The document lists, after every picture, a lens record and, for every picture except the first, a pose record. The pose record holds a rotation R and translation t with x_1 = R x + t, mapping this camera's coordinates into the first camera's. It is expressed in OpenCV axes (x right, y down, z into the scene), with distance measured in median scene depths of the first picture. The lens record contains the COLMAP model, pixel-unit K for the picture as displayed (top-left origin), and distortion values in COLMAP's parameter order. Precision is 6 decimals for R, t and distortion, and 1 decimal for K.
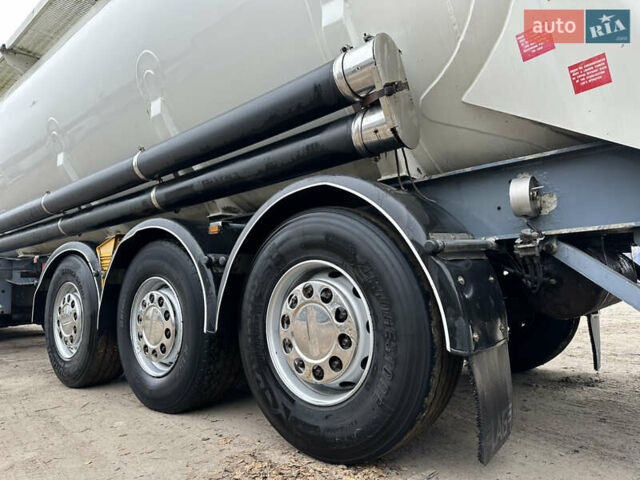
lens RADIAL K [[467.2, 0, 328.4], [0, 467.2, 252.5], [0, 0, 1]] dist [0.035445, -0.055963]
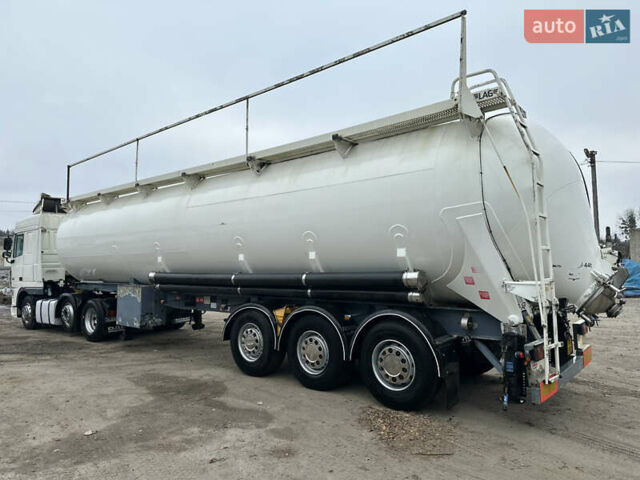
lens RADIAL K [[467.2, 0, 317.1], [0, 467.2, 240.9], [0, 0, 1]] dist [0.035445, -0.055963]
pose [[0.999563, 0.023913, -0.017362, -0.438807], [-0.023460, 0.999391, 0.025814, -0.623505], [0.017968, -0.025396, 0.999516, -1.768842]]
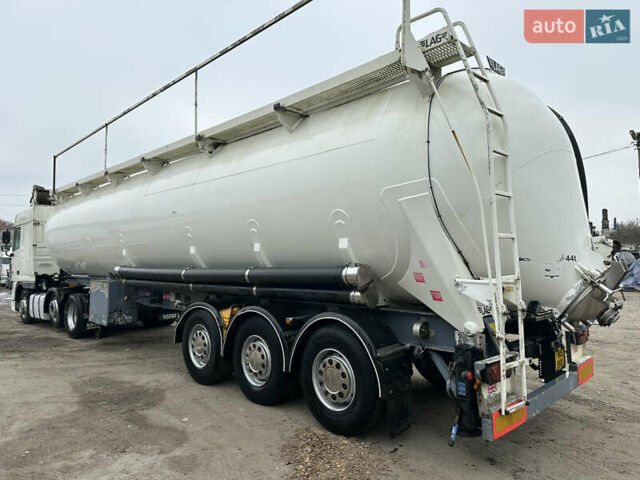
lens RADIAL K [[467.2, 0, 319.9], [0, 467.2, 237.6], [0, 0, 1]] dist [0.035445, -0.055963]
pose [[0.994857, 0.019413, -0.099411, 0.119826], [-0.015996, 0.999258, 0.035049, -0.599942], [0.100017, -0.033279, 0.994429, -1.274023]]
